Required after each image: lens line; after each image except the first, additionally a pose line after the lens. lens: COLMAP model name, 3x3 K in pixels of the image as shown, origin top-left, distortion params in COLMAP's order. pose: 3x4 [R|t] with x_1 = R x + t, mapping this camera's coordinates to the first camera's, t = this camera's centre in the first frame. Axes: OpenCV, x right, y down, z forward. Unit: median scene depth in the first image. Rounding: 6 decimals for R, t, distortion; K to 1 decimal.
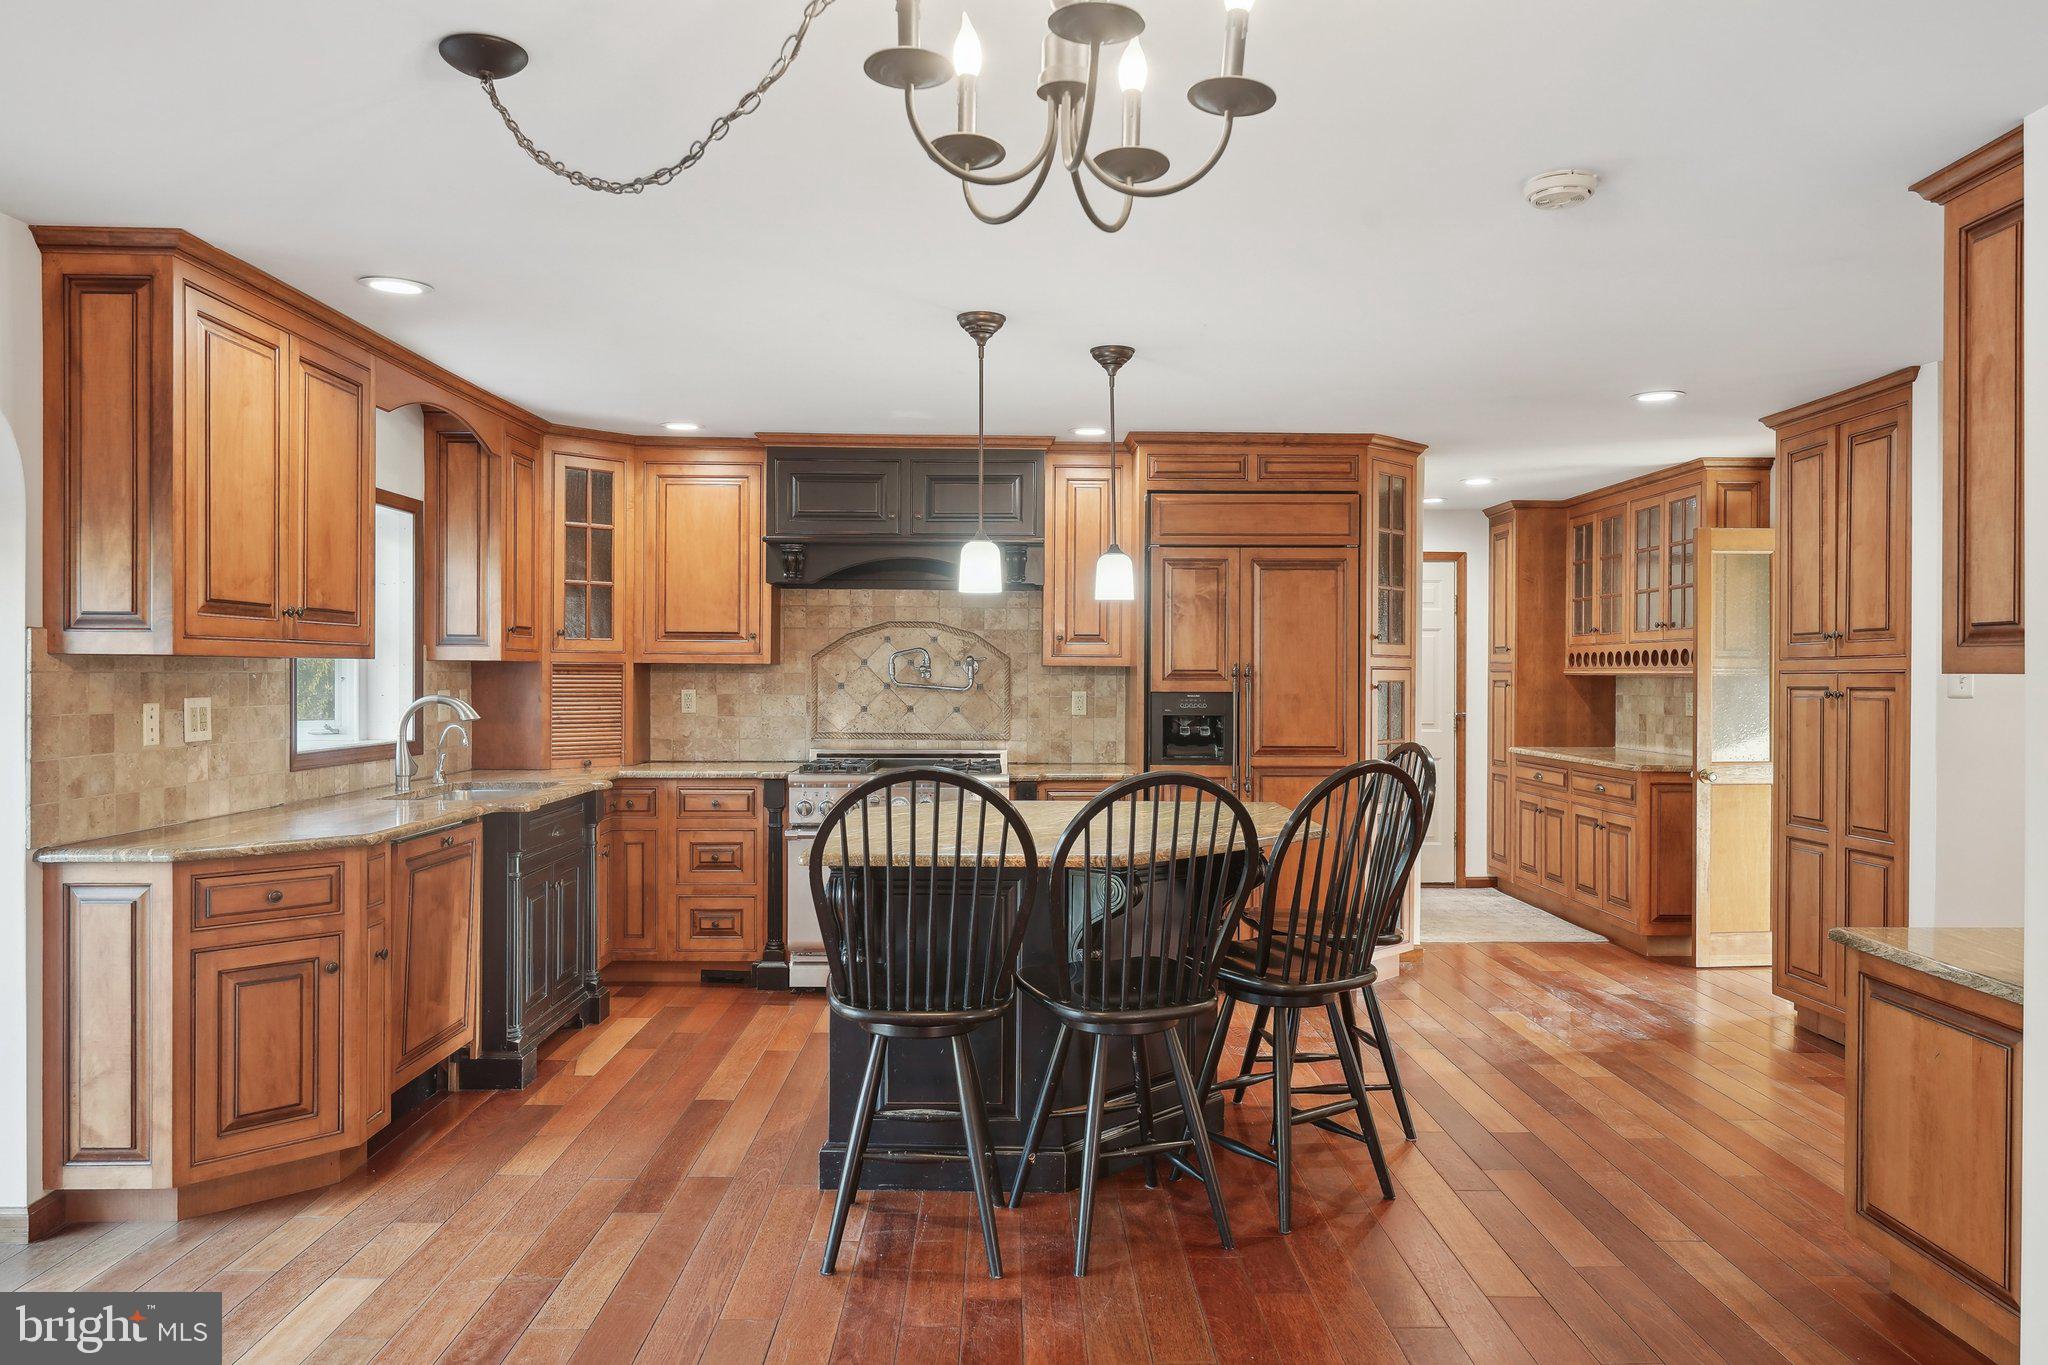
lens RADIAL K [[1359.6, 0, 1006.5], [0, 1359.6, 683.1], [0, 0, 1]] dist [-0.011552, 0.010180]
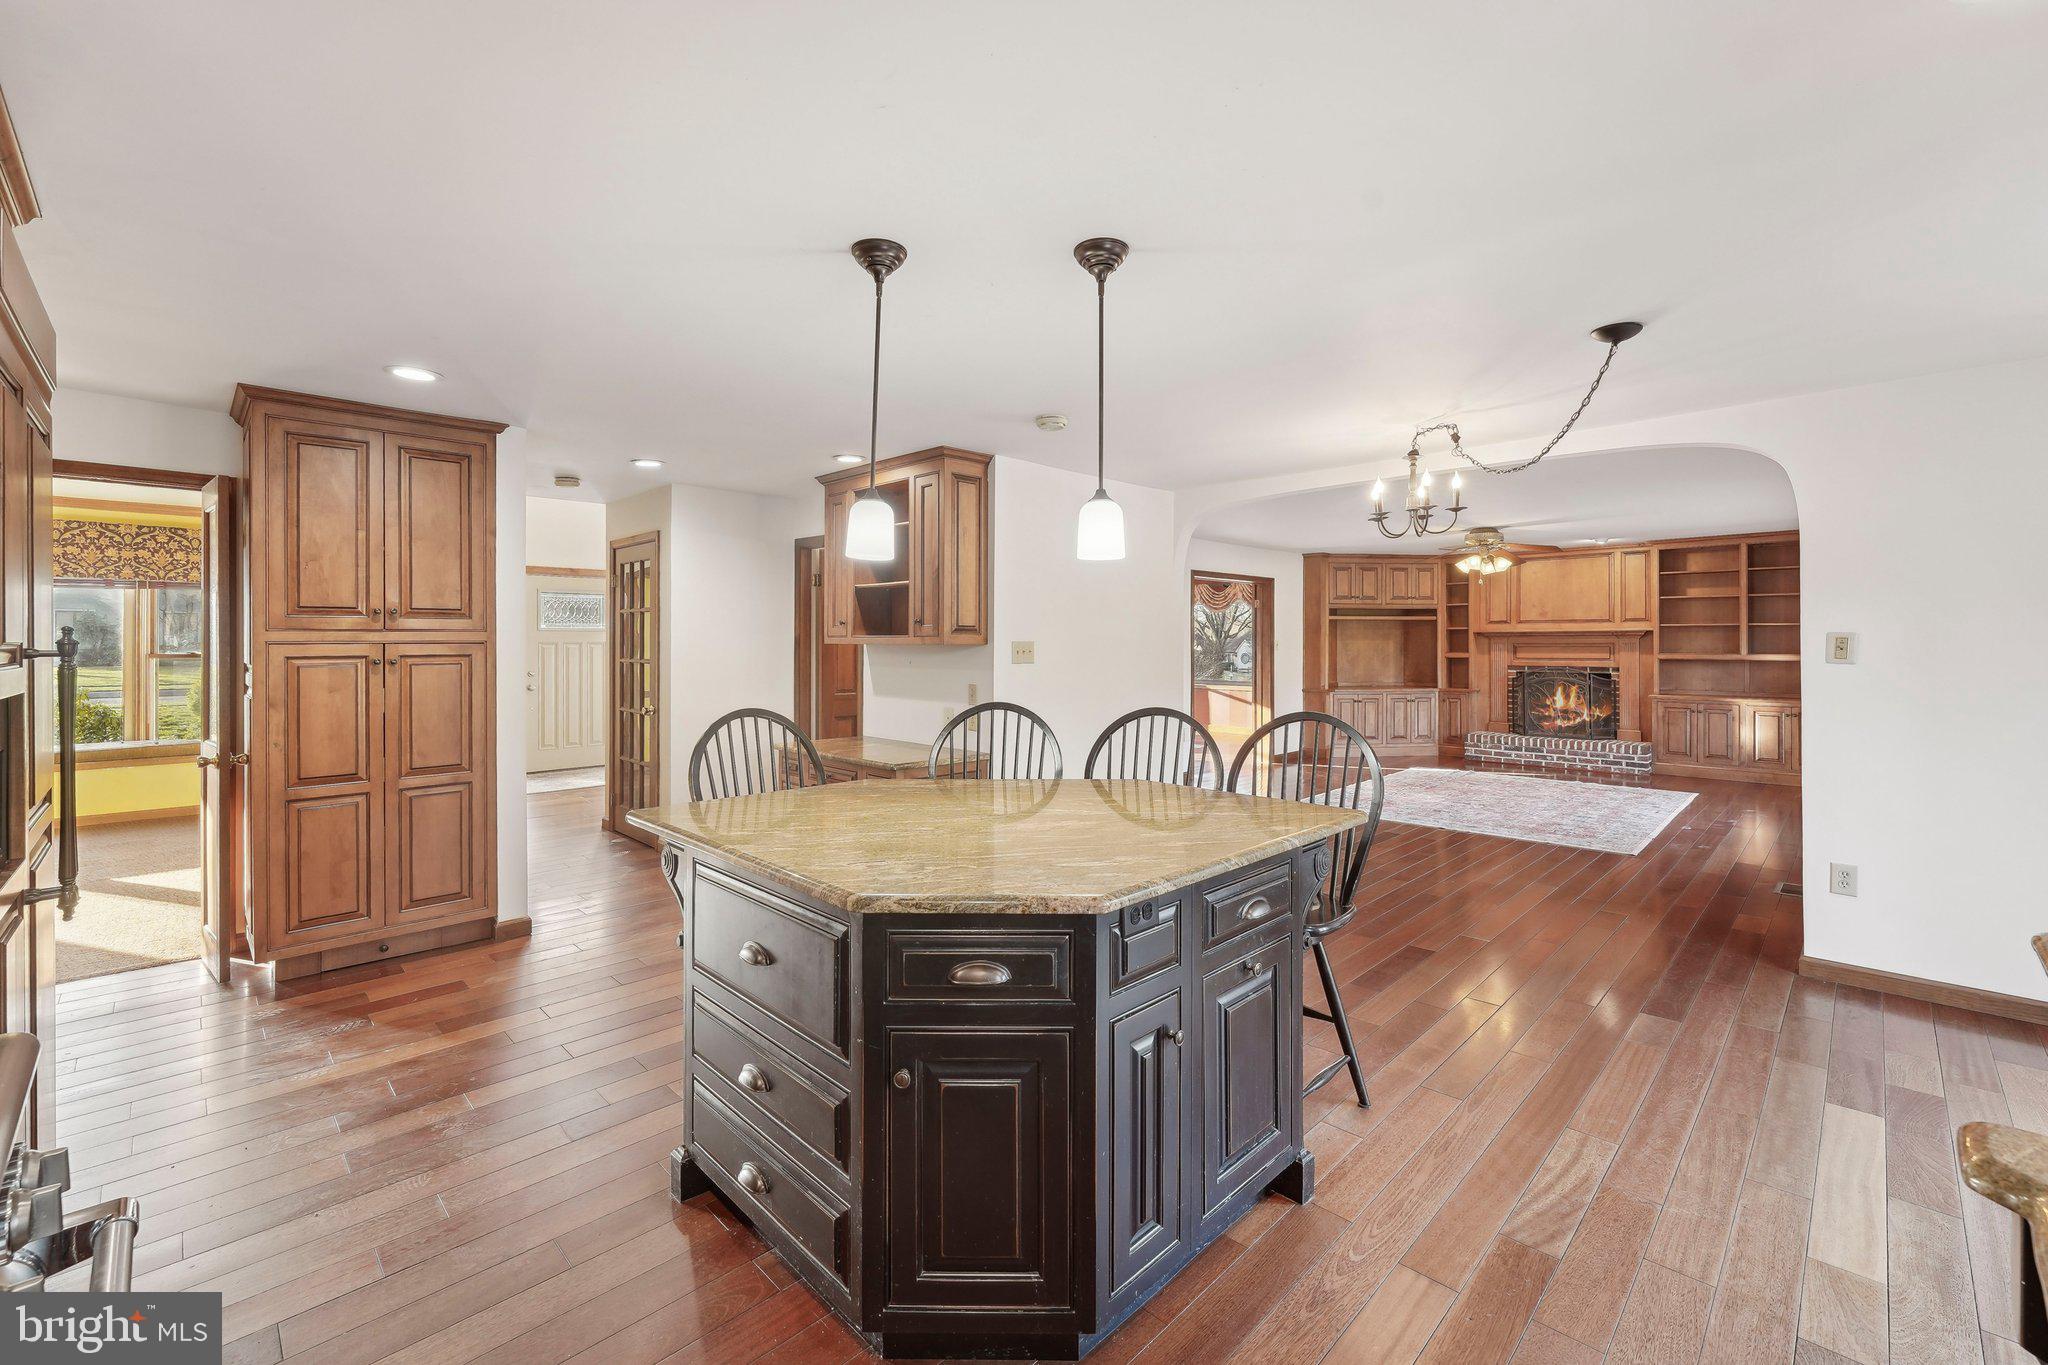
lens RADIAL K [[852.5, 0, 1006.3], [0, 852.5, 642.9], [0, 0, 1]] dist [-0.002272, -0.001157]
pose [[-0.699556, -0.006484, 0.714549, -0.242605], [0.001740, 0.999940, 0.010777, -0.011662], [-0.714576, 0.008783, -0.699503, 0.908258]]
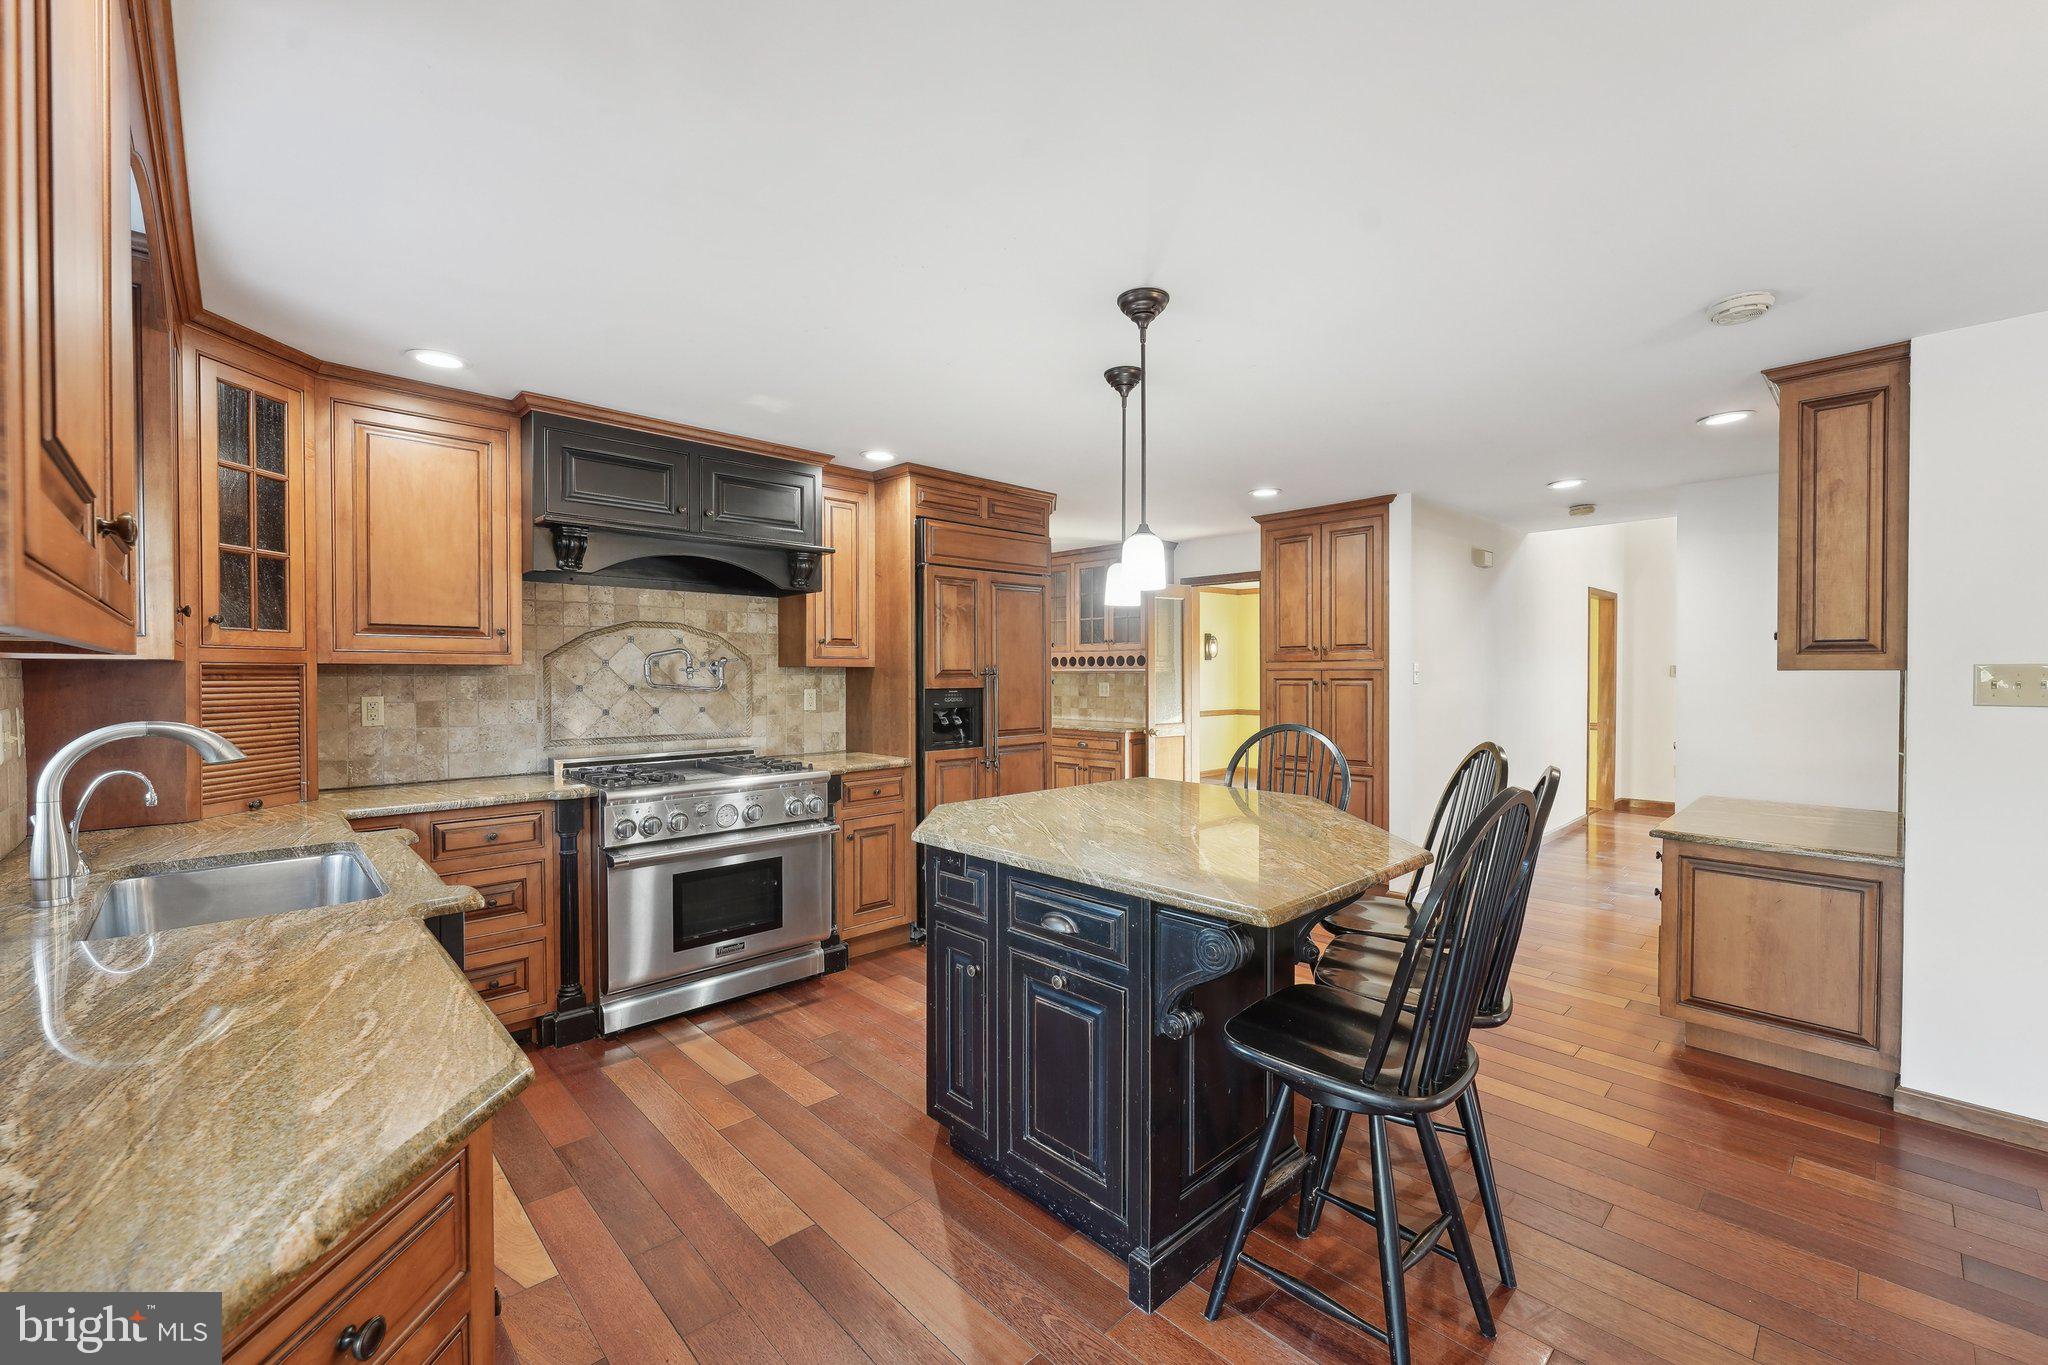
lens RADIAL K [[852.5, 0, 1024.4], [0, 852.5, 678.6], [0, 0, 1]] dist [-0.002272, -0.001157]
pose [[0.716794, -0.011584, 0.697189, -0.324841], [0.010247, 0.999929, 0.006079, -0.005361], [-0.697209, 0.002786, 0.716862, 0.392674]]
